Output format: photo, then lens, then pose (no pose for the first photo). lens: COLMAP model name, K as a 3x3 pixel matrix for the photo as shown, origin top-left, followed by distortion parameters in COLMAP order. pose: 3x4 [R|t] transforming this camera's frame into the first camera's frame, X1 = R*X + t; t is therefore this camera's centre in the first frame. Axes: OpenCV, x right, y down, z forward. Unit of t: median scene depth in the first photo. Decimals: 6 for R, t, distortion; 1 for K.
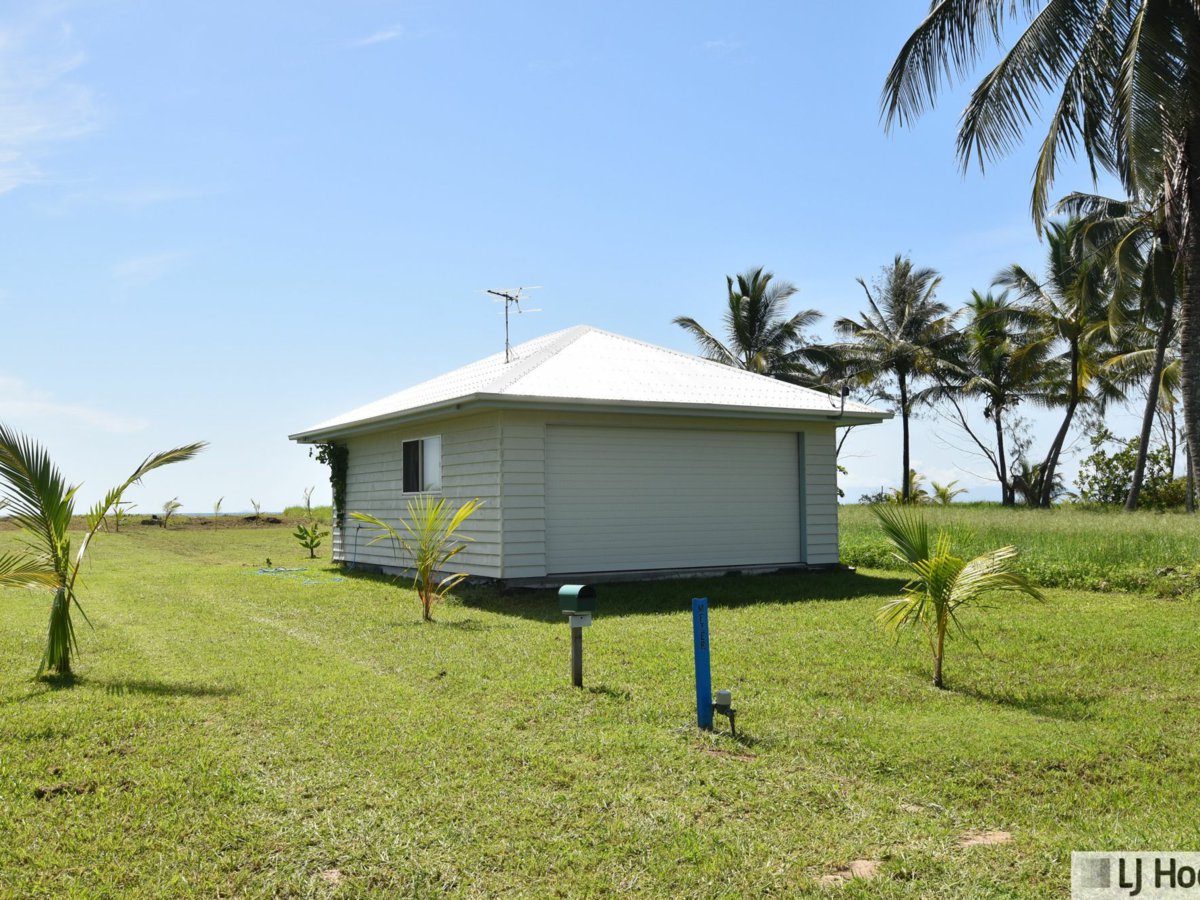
lens RADIAL K [[1079.8, 0, 600.0], [0, 1079.8, 450.0], [0, 0, 1]] dist [-0.000485, -0.000767]
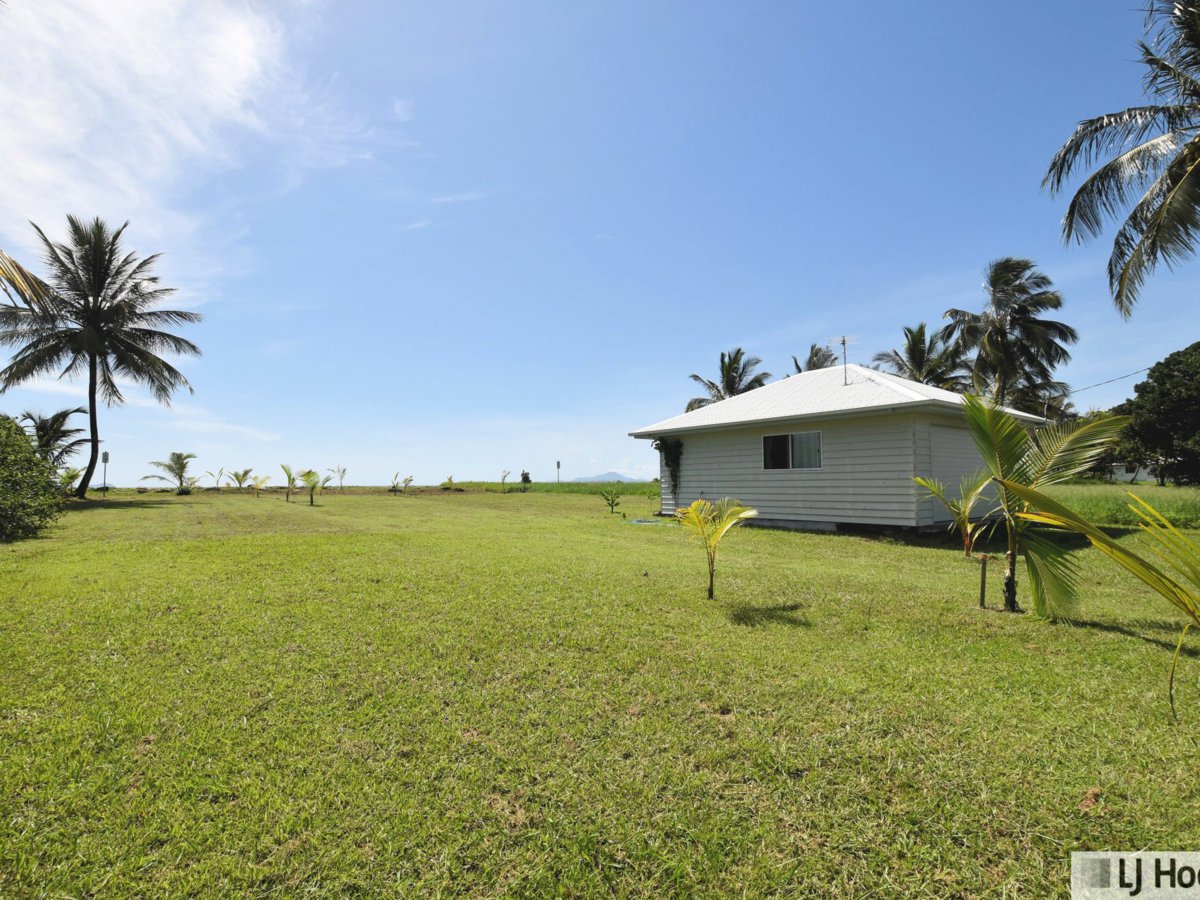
lens RADIAL K [[580.6, 0, 600.0], [0, 580.6, 450.0], [0, 0, 1]] dist [-0.021931, -0.000082]
pose [[0.994954, 0.008797, 0.099941, -0.512313], [-0.008246, 0.999948, -0.005929, 0.019252], [-0.099988, 0.005075, 0.994976, 0.217562]]
